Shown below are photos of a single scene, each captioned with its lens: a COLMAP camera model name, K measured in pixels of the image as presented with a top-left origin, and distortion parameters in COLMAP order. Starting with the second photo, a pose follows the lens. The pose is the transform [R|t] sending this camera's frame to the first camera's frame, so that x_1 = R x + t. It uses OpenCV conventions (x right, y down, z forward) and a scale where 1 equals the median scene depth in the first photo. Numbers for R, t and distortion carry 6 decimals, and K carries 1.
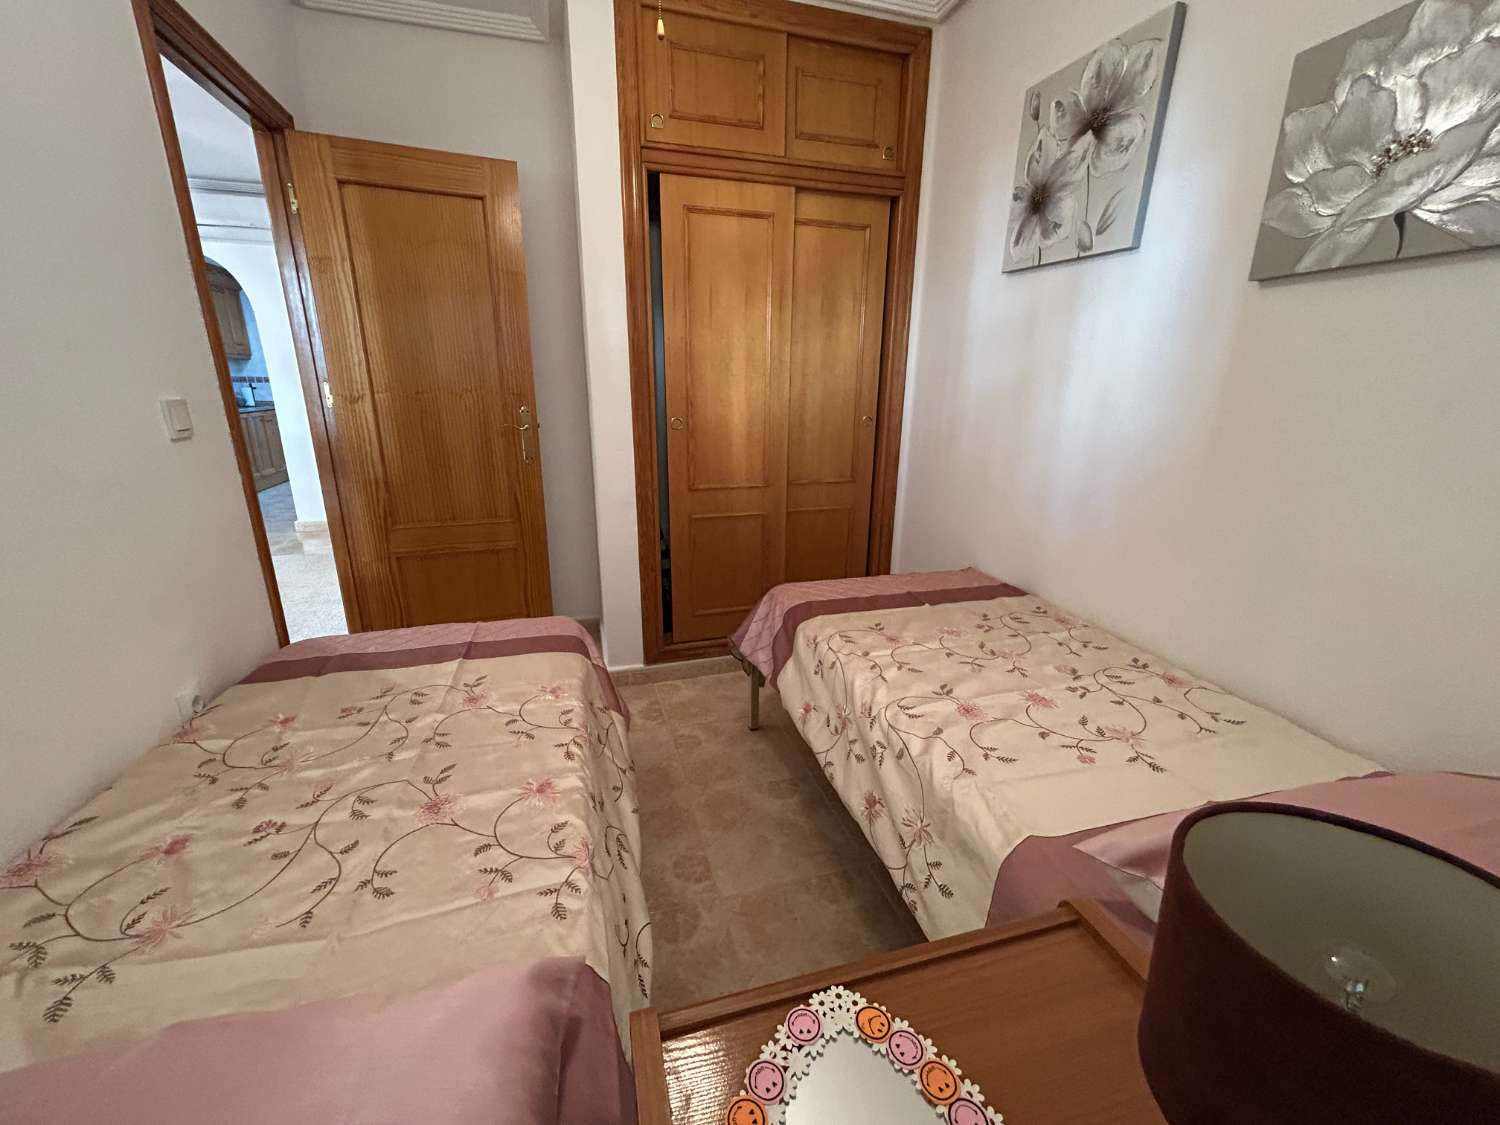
lens RADIAL K [[606.3, 0, 748.6], [0, 606.3, 564.3], [0, 0, 1]] dist [-0.001727, 0.000253]
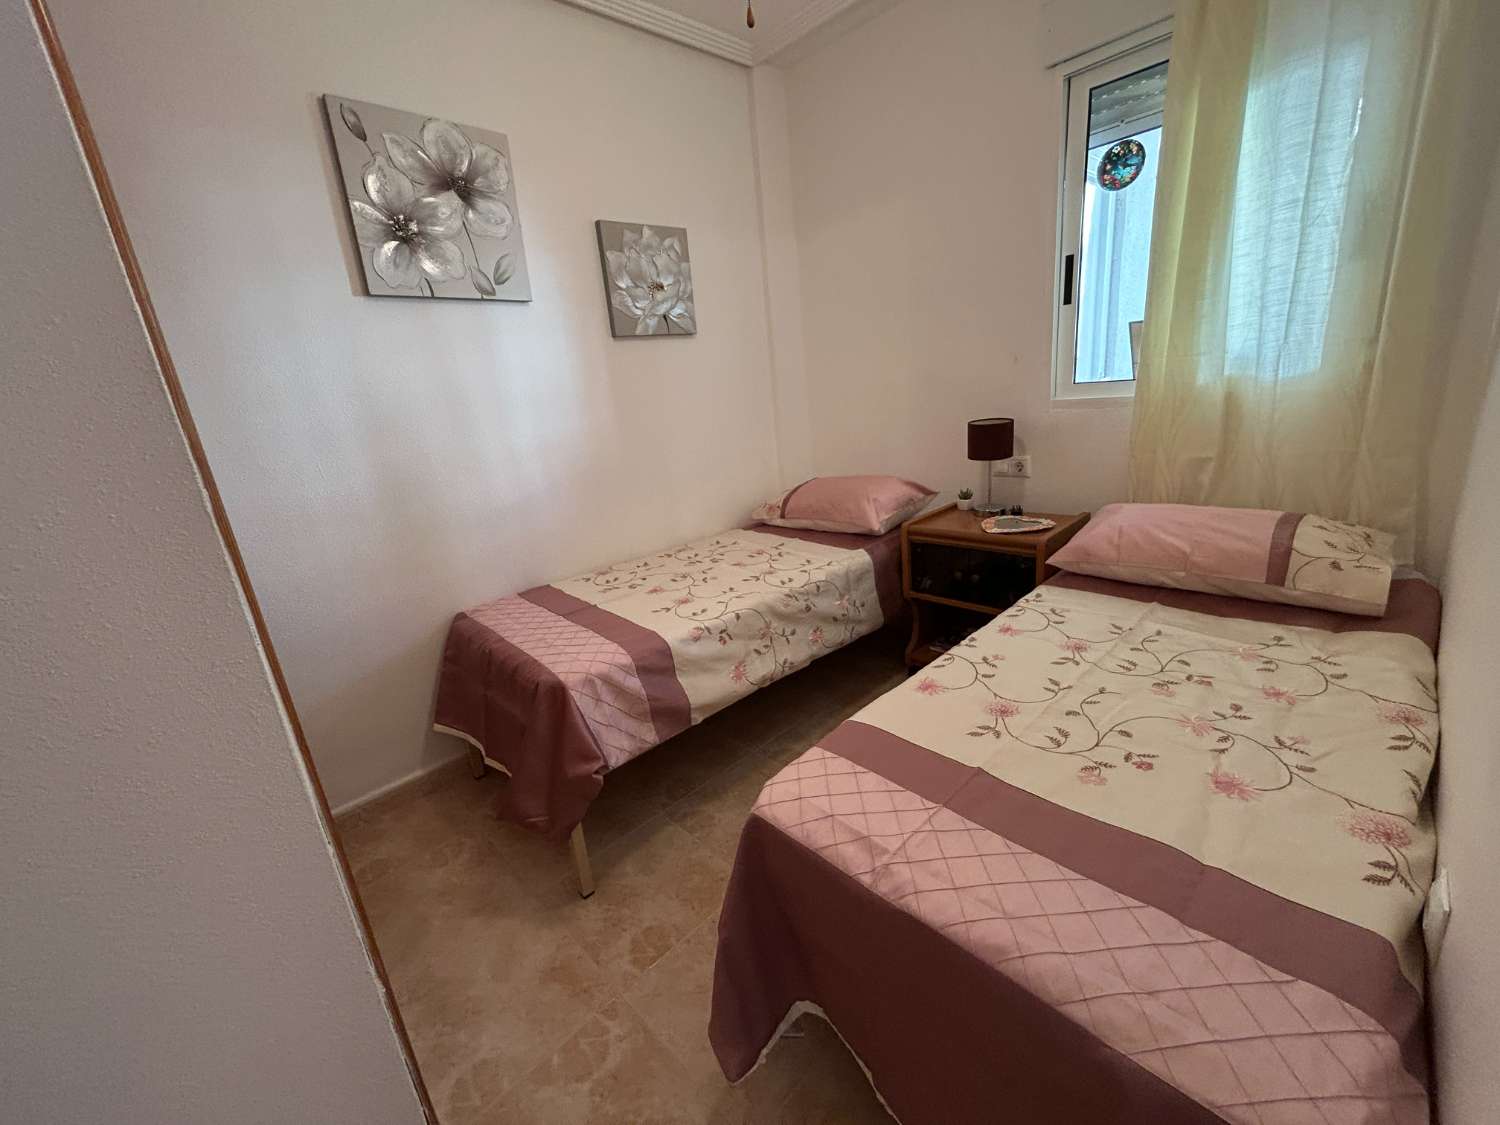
lens RADIAL K [[606.3, 0, 747.7], [0, 606.3, 557.4], [0, 0, 1]] dist [-0.001727, 0.000253]
pose [[-0.440154, -0.215391, 0.871706, -1.093328], [0.346415, 0.854914, 0.386159, -0.479371], [-0.828409, 0.471942, -0.301679, 1.574808]]
